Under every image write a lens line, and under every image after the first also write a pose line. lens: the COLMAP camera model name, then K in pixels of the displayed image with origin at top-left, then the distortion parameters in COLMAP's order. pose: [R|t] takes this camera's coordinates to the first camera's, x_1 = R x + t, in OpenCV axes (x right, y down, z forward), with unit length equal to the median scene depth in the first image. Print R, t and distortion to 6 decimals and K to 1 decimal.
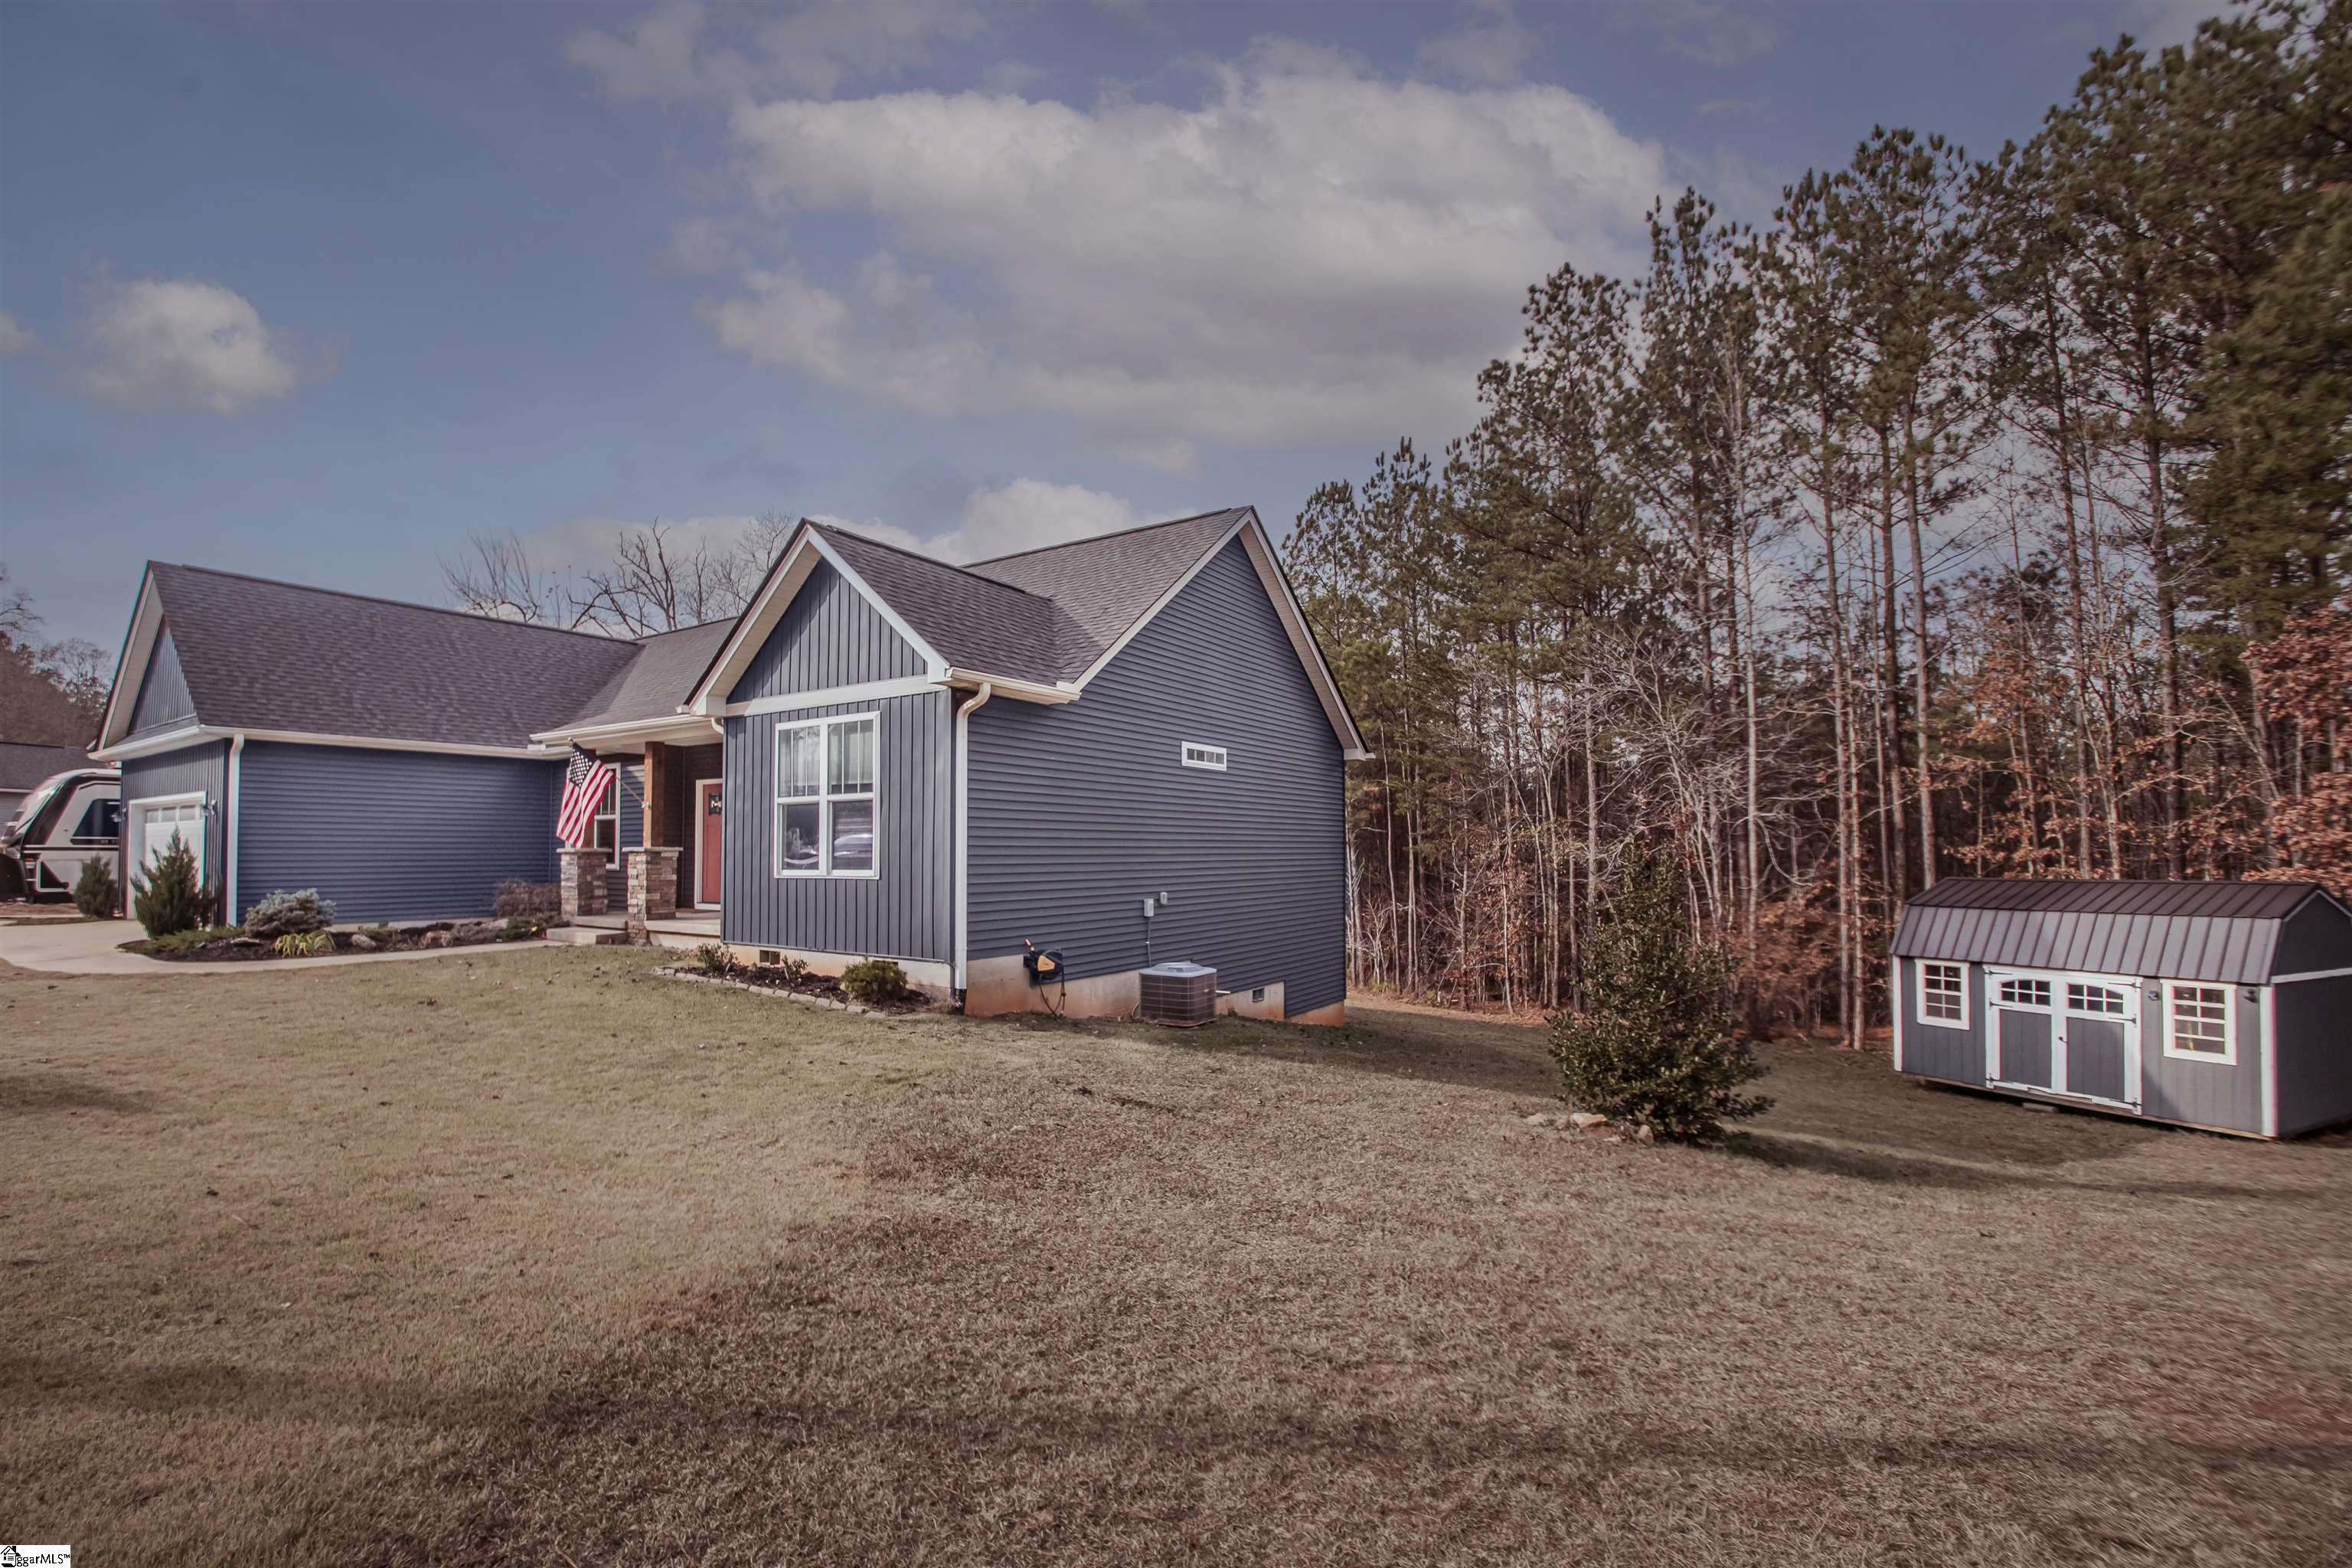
lens RADIAL K [[1044.8, 0, 1134.5], [0, 1044.8, 813.5], [0, 0, 1]] dist [-0.039253, -0.002657]
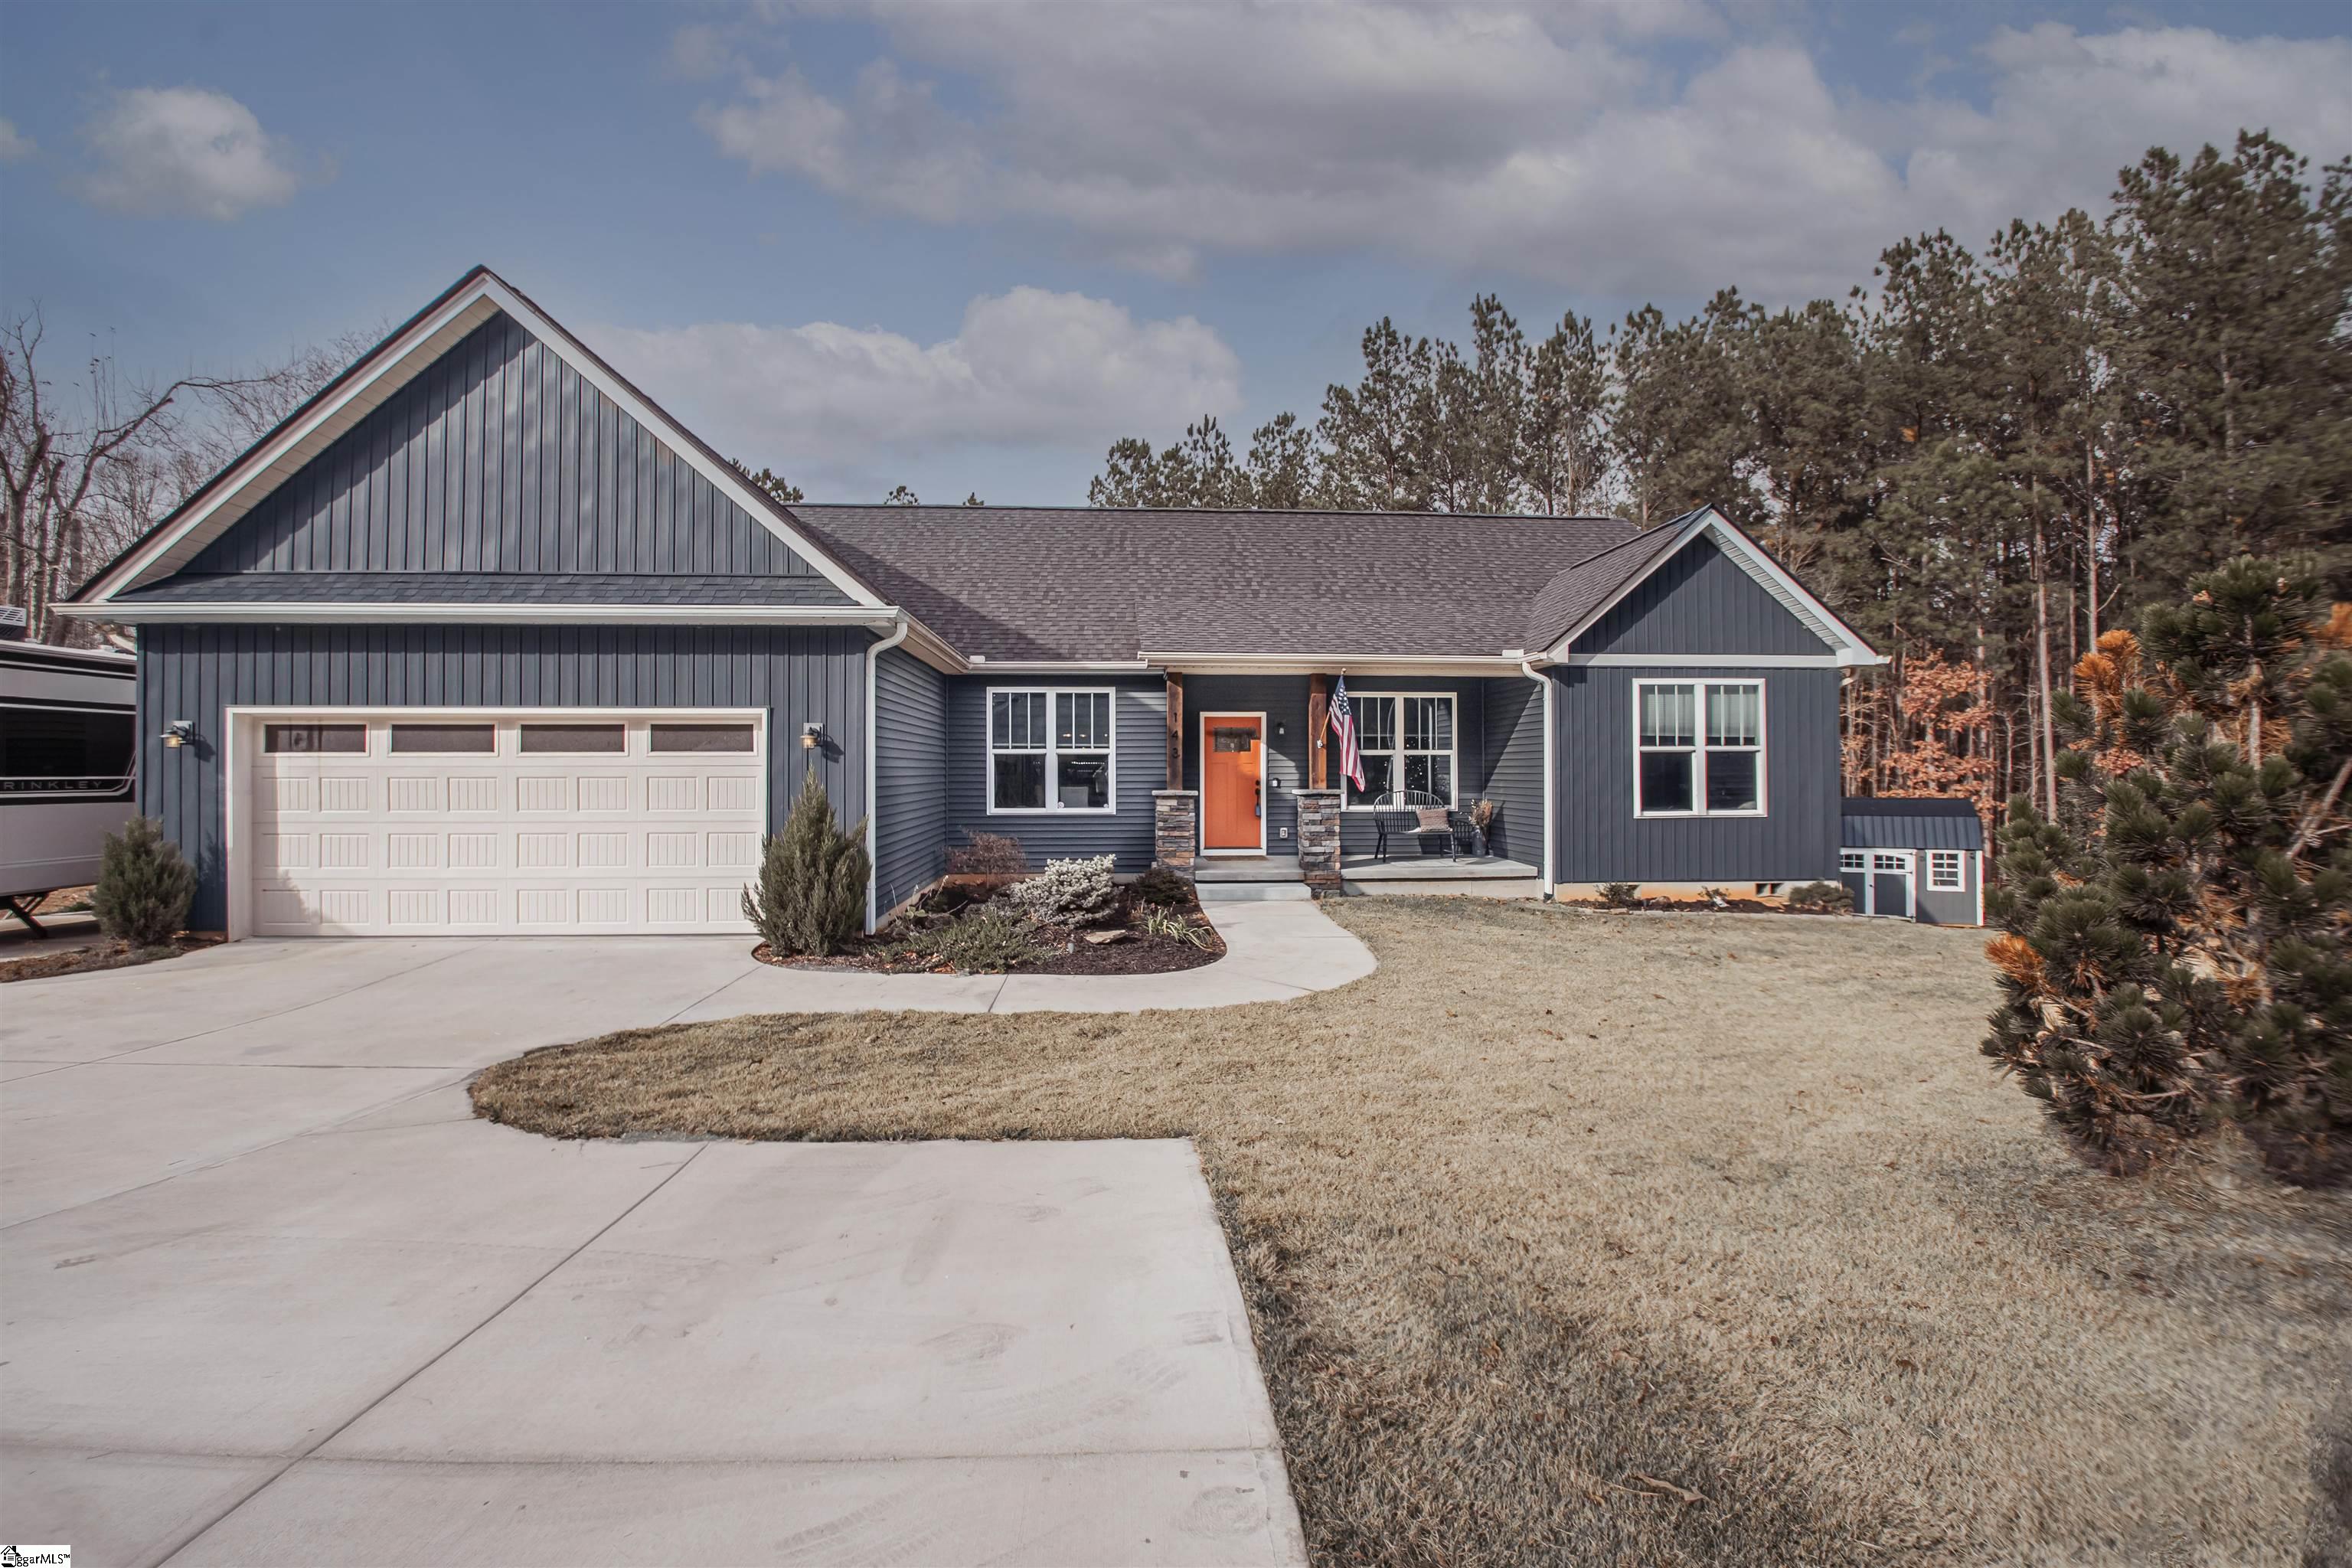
lens RADIAL K [[960.3, 0, 1138.4], [0, 960.3, 747.5], [0, 0, 1]] dist [-0.026364, -0.000792]
pose [[0.806426, 0.012915, 0.591194, -1.074670], [-0.022234, 0.999717, 0.008489, -0.007872], [-0.590917, -0.019991, 0.806485, 0.391821]]
